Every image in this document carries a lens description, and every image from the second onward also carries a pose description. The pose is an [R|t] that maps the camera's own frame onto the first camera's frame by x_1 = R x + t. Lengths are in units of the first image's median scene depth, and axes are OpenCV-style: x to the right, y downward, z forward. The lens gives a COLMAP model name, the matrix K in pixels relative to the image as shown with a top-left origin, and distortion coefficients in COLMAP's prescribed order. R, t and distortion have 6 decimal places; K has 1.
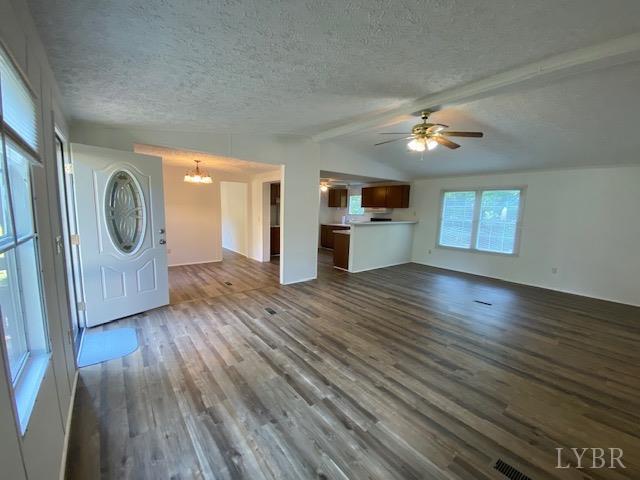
lens RADIAL K [[258.6, 0, 320.0], [0, 258.6, 240.0], [0, 0, 1]] dist [0.026120, -0.023174]
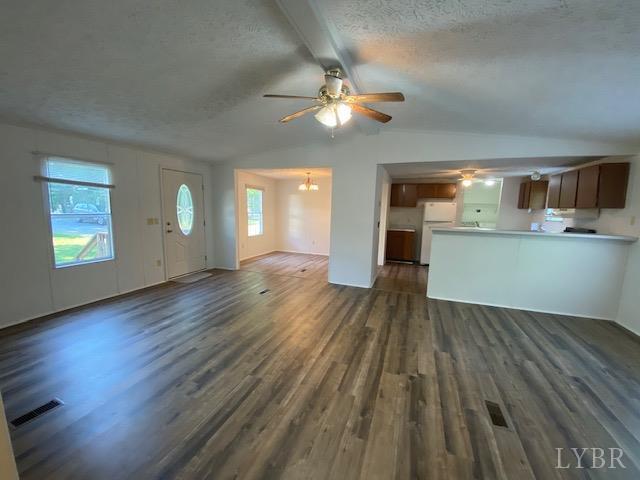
lens RADIAL K [[258.6, 0, 320.0], [0, 258.6, 240.0], [0, 0, 1]] dist [0.026120, -0.023174]
pose [[0.505721, 0.090237, -0.857965, 0.742570], [-0.111051, 0.993050, 0.038987, -0.034593], [0.855520, 0.075561, 0.512227, 0.443747]]
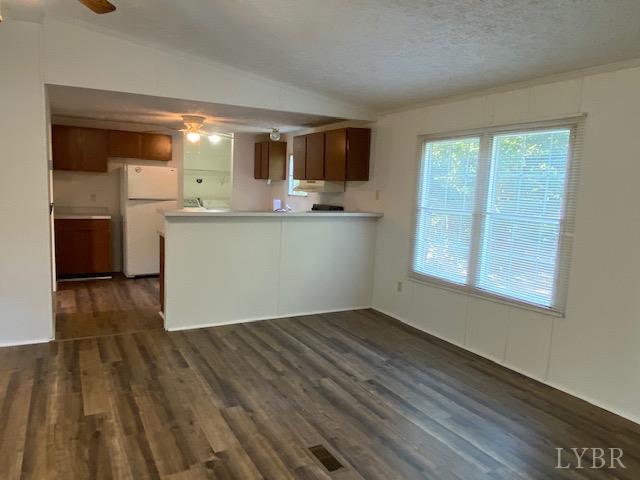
lens RADIAL K [[467.0, 0, 320.0], [0, 467.0, 240.0], [0, 0, 1]] dist [0.074281, -0.100705]
pose [[0.981857, 0.028708, -0.187440, 0.648300], [-0.030357, 0.999522, -0.005931, -0.030867], [0.187180, 0.011514, 0.982258, 0.359128]]
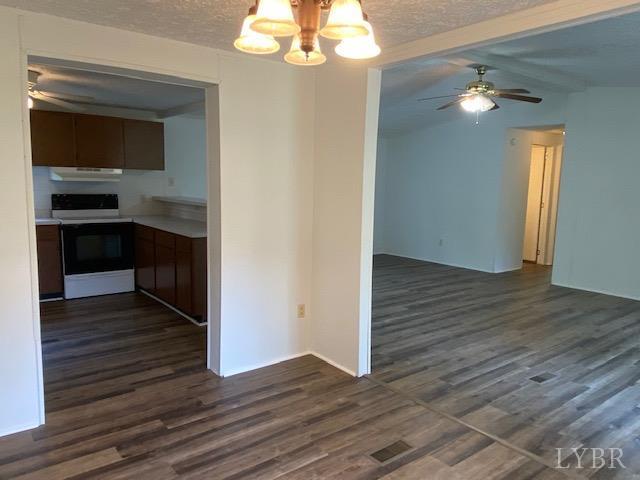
lens RADIAL K [[467.0, 0, 320.0], [0, 467.0, 240.0], [0, 0, 1]] dist [0.074281, -0.100705]
pose [[0.017217, -0.156989, 0.987450, -0.865510], [0.098815, 0.983029, 0.154563, -0.158383], [-0.994957, 0.094914, 0.032438, 1.075630]]
